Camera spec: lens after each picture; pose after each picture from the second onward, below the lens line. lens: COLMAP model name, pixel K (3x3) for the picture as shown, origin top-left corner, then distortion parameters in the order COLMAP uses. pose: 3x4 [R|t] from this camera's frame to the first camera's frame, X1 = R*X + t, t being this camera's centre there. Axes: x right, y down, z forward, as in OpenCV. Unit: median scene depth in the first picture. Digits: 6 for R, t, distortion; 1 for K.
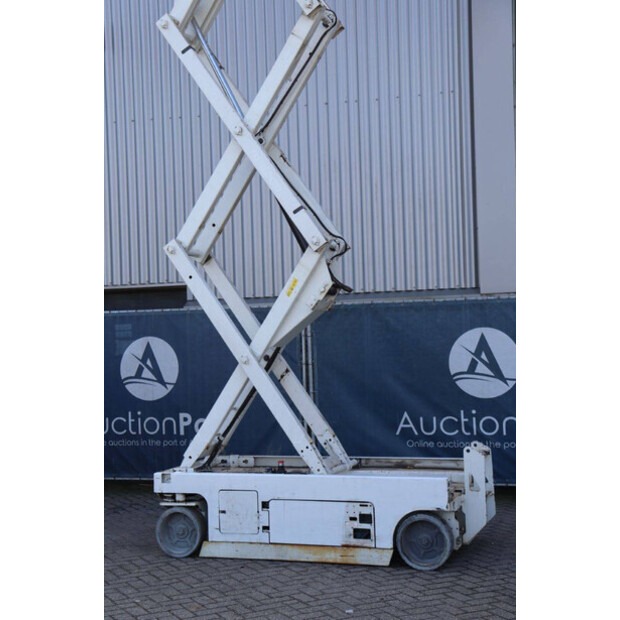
lens RADIAL K [[1008.8, 0, 305.5], [0, 1008.8, 313.6], [0, 0, 1]] dist [0.167932, 0.000000]
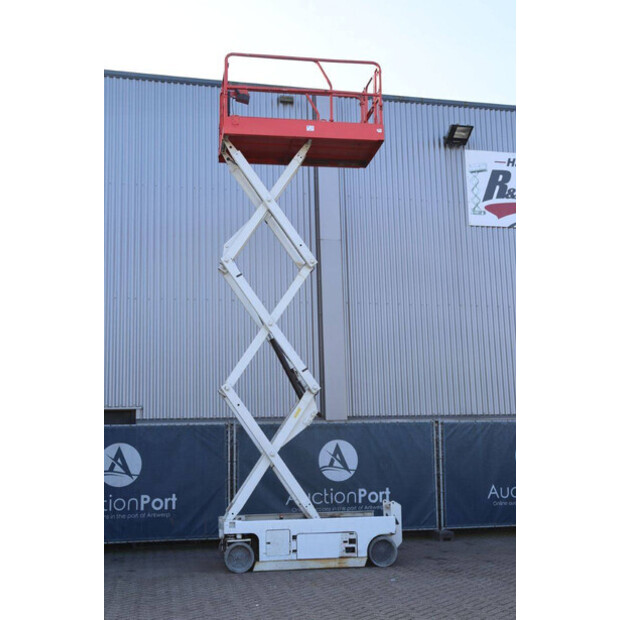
lens RADIAL K [[813.4, 0, 314.2], [0, 813.4, 320.7], [0, 0, 1]] dist [0.080805, 0.000000]
pose [[0.877364, 0.087701, 0.471742, -0.665306], [-0.018195, 0.988528, -0.149937, 0.027358], [-0.479480, 0.122966, 0.868895, -0.274648]]
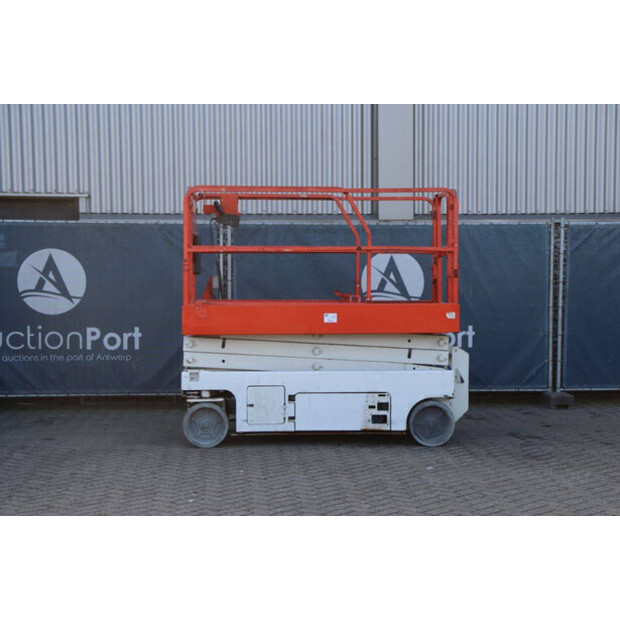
lens RADIAL K [[1194.6, 0, 321.5], [0, 1194.6, 312.9], [0, 0, 1]] dist [0.279968, 0.000000]
pose [[0.925144, 0.014221, 0.379351, -0.482702], [-0.035028, 0.998233, 0.048002, 0.026872], [-0.377998, -0.057697, 0.924007, -0.223179]]
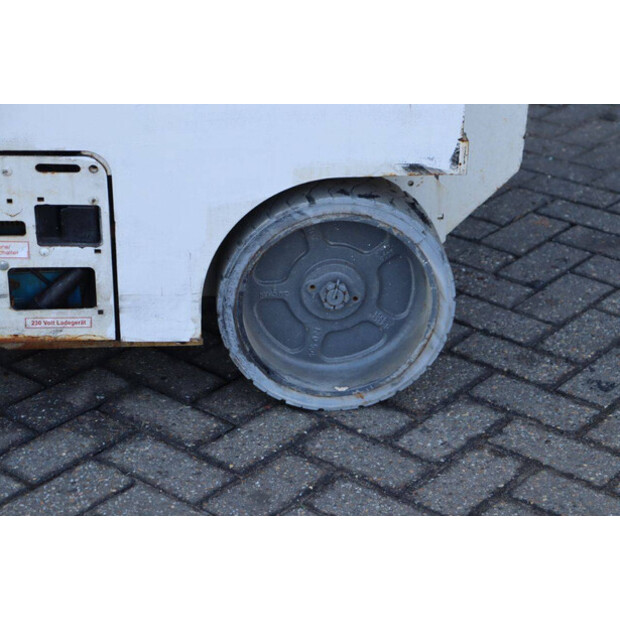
lens RADIAL K [[1674.7, 0, 310.5], [0, 1674.7, 310.5], [0, 0, 1]] dist [0.908449, 0.000000]
pose [[0.919972, -0.138432, 0.366726, -0.025744], [-0.045340, 0.891704, 0.450343, 0.048435], [-0.389353, -0.430930, 0.814066, 0.614850]]
